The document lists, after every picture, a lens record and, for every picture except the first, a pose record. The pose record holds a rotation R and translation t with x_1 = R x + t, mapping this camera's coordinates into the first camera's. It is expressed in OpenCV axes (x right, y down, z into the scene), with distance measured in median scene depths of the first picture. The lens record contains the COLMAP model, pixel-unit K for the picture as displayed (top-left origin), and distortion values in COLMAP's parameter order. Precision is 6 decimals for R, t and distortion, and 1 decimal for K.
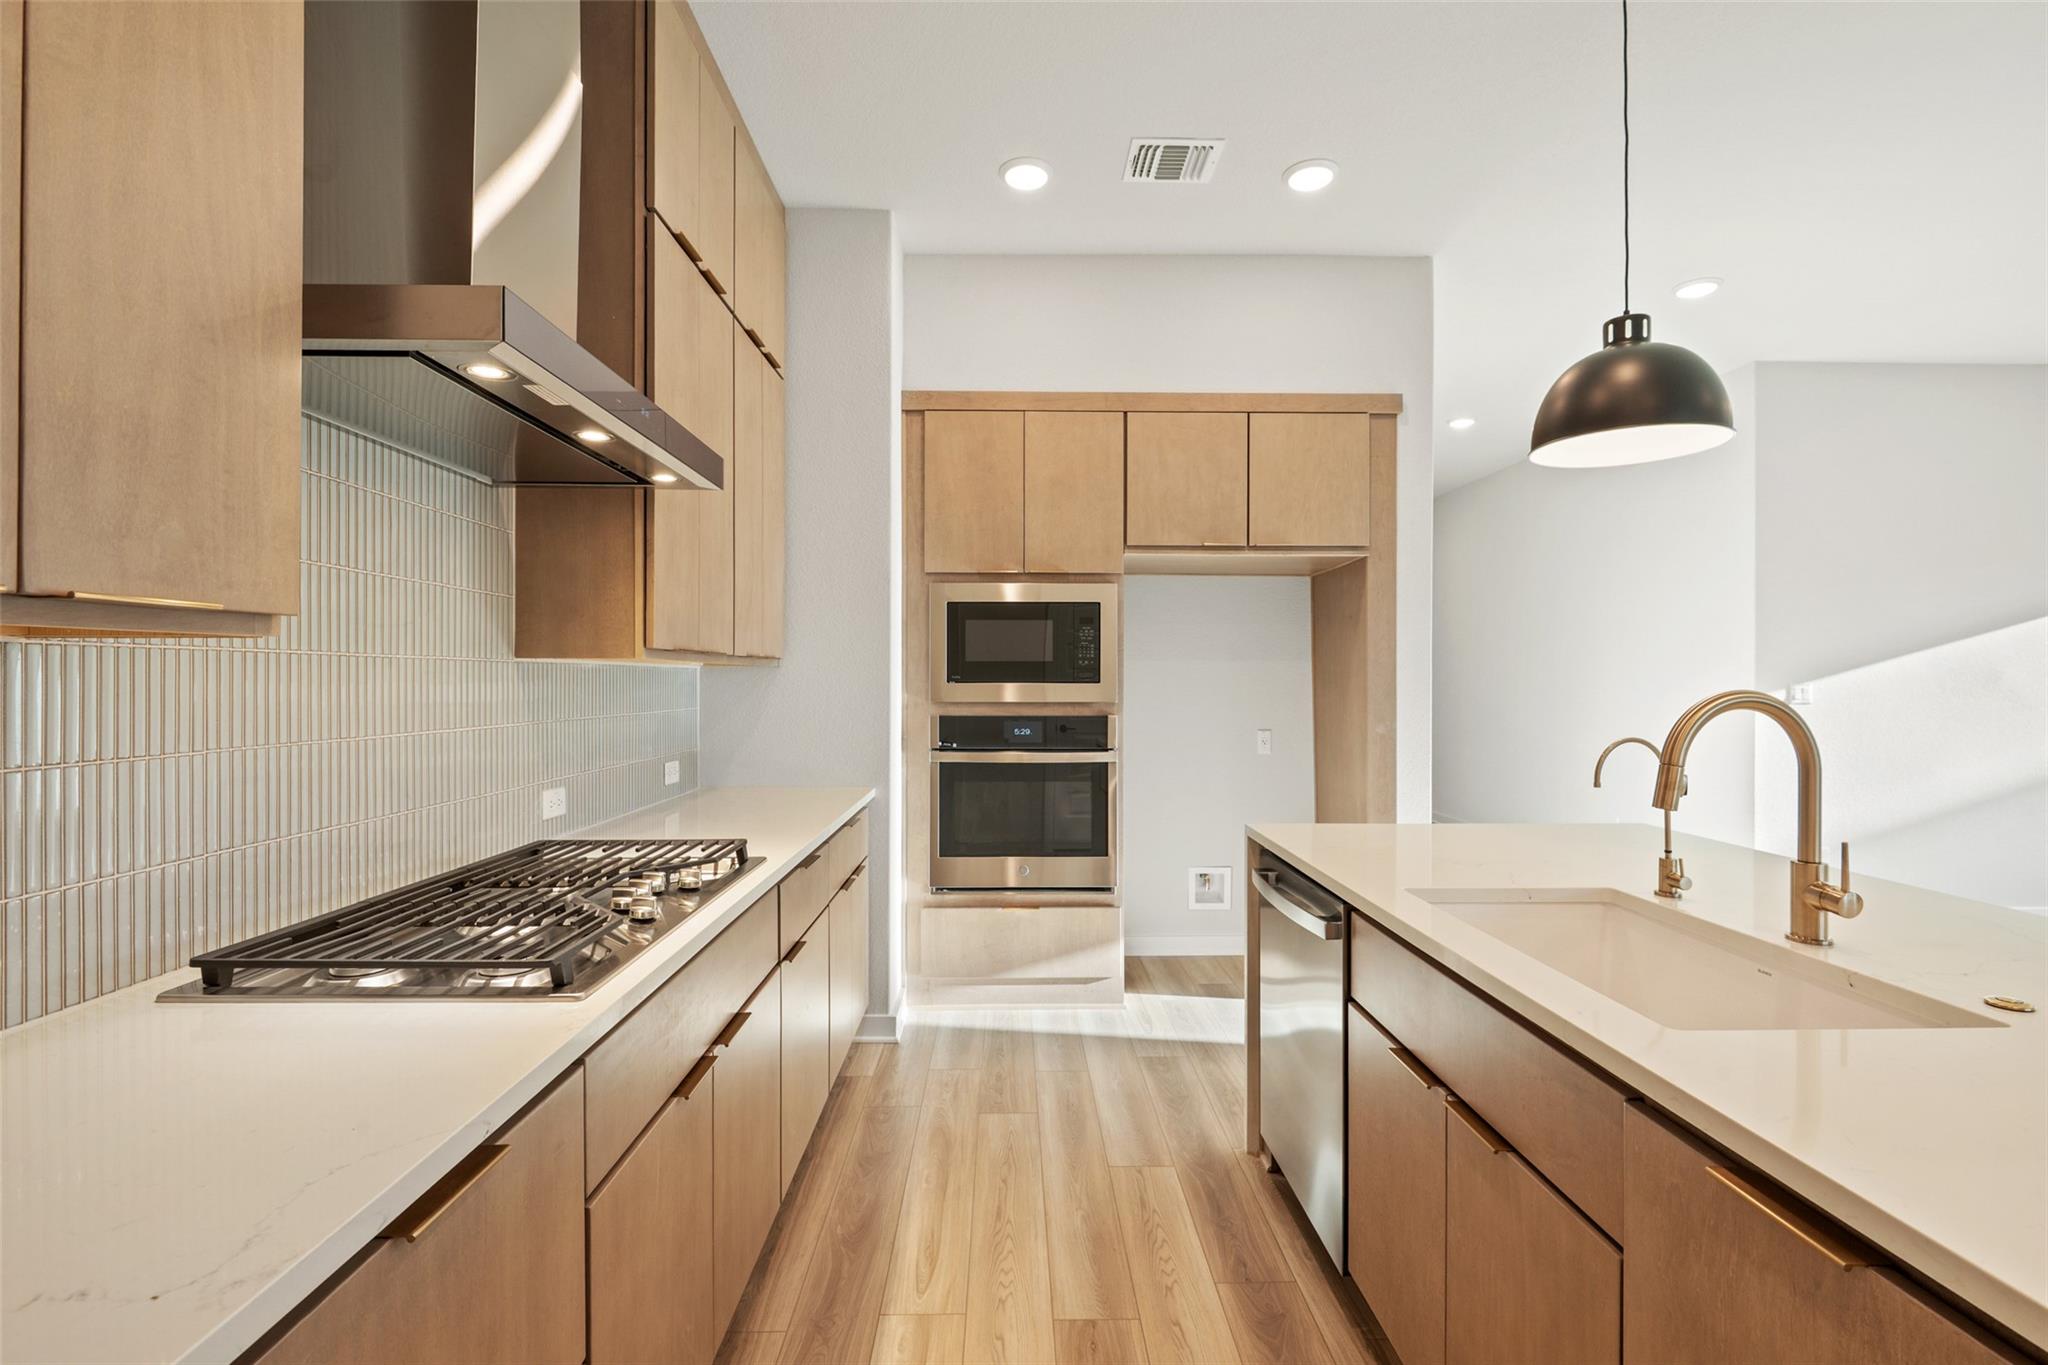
lens RADIAL K [[927.6, 0, 1021.4], [0, 927.6, 685.5], [0, 0, 1]] dist [0.002929, -0.007076]
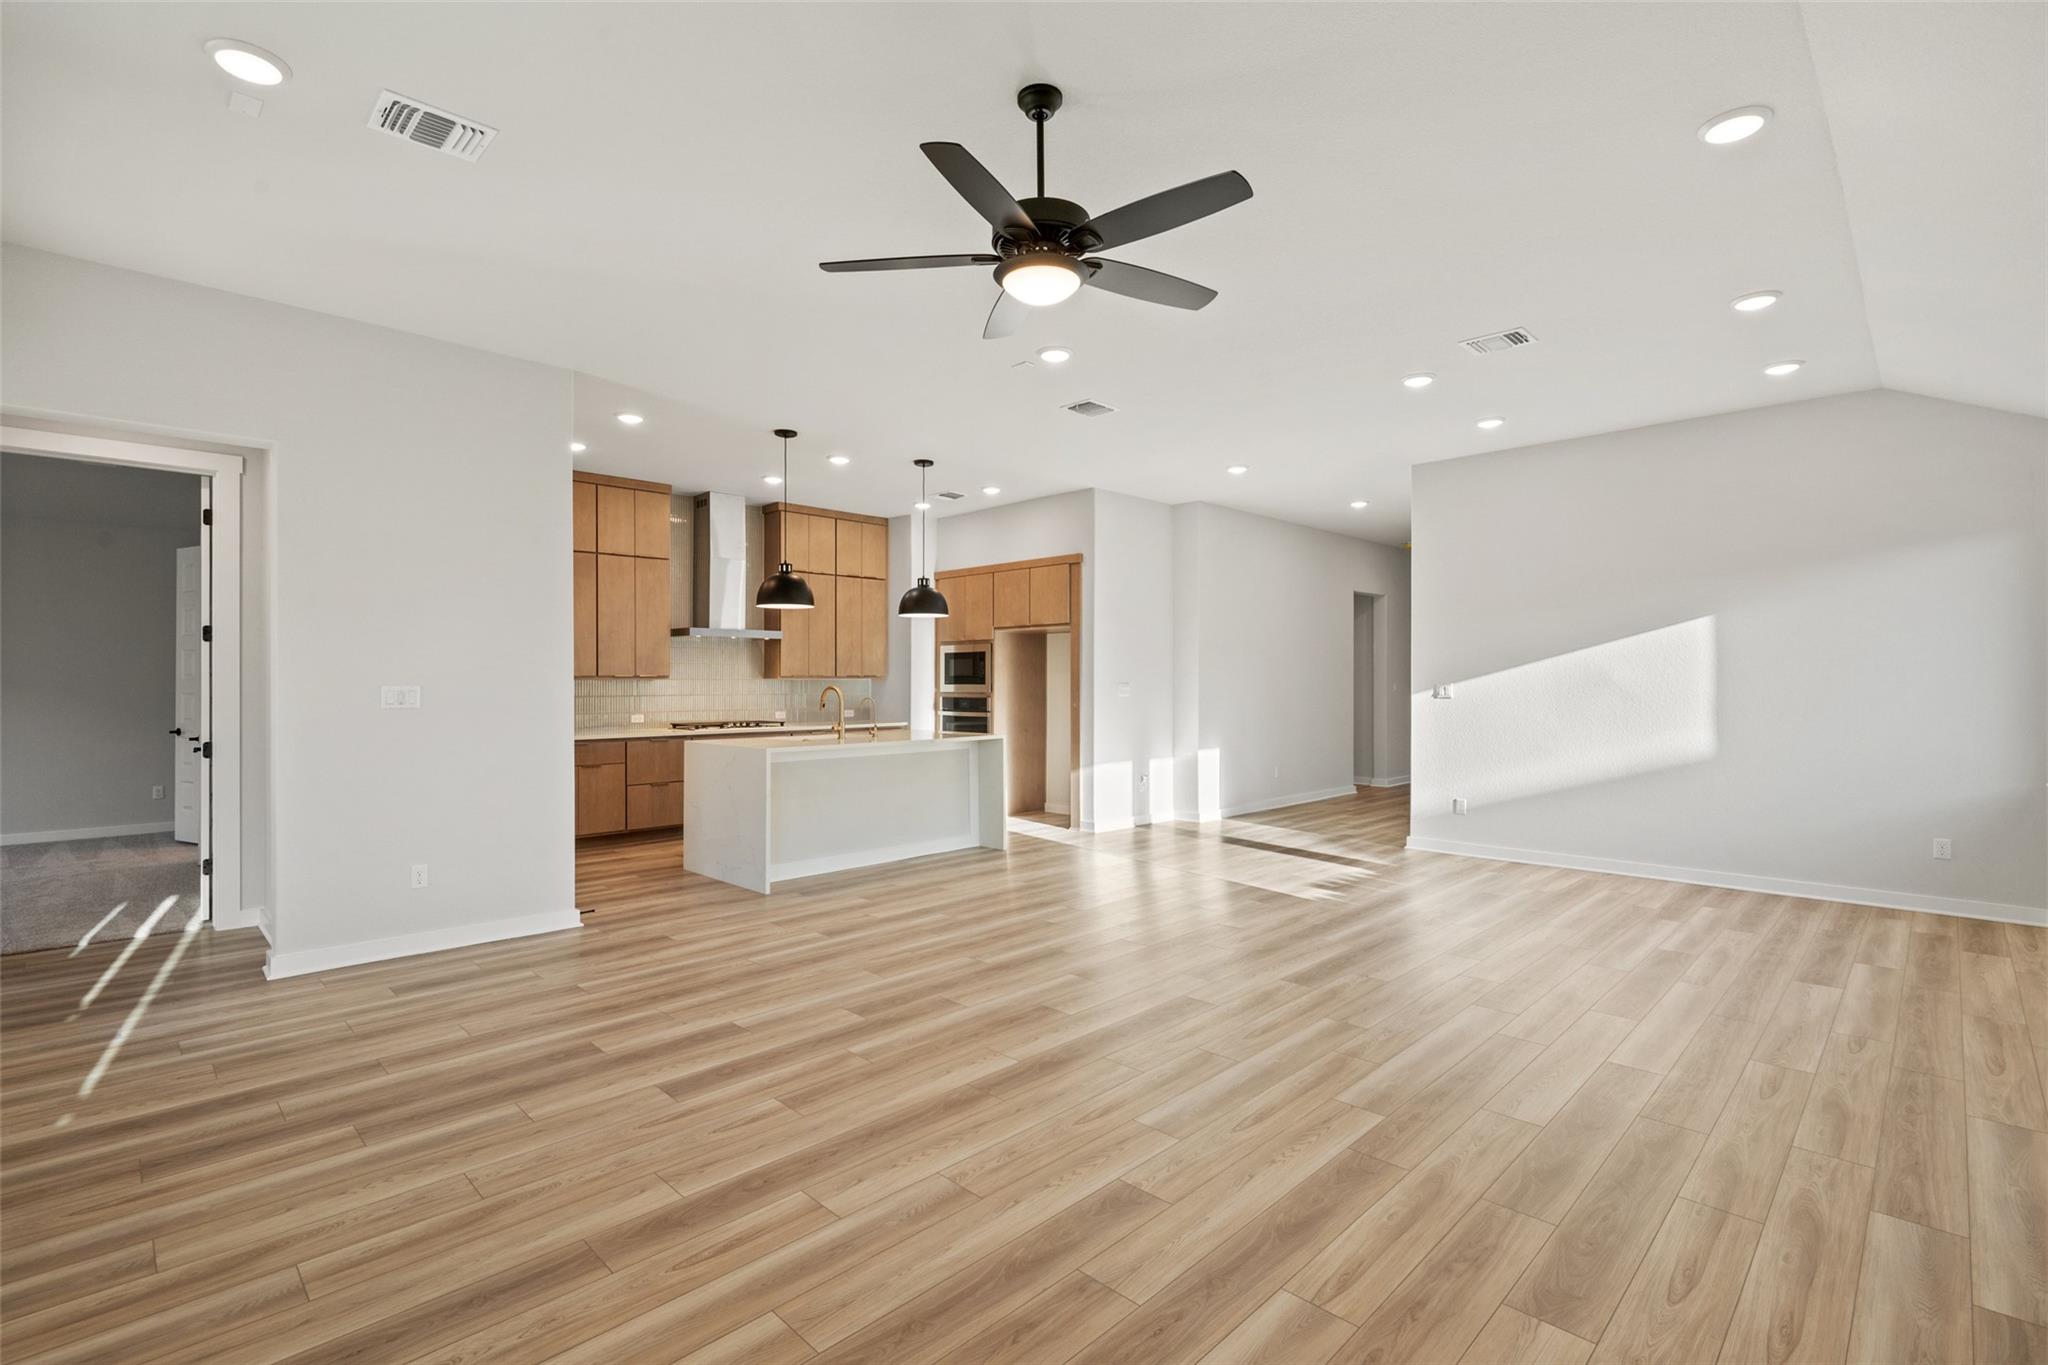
lens RADIAL K [[927.6, 0, 1021.4], [0, 927.6, 685.5], [0, 0, 1]] dist [0.002929, -0.007076]
pose [[0.696124, -0.001337, -0.717921, 1.920429], [-0.001471, 0.999994, -0.003289, 0.007341], [0.717920, 0.003346, 0.696117, -0.639363]]
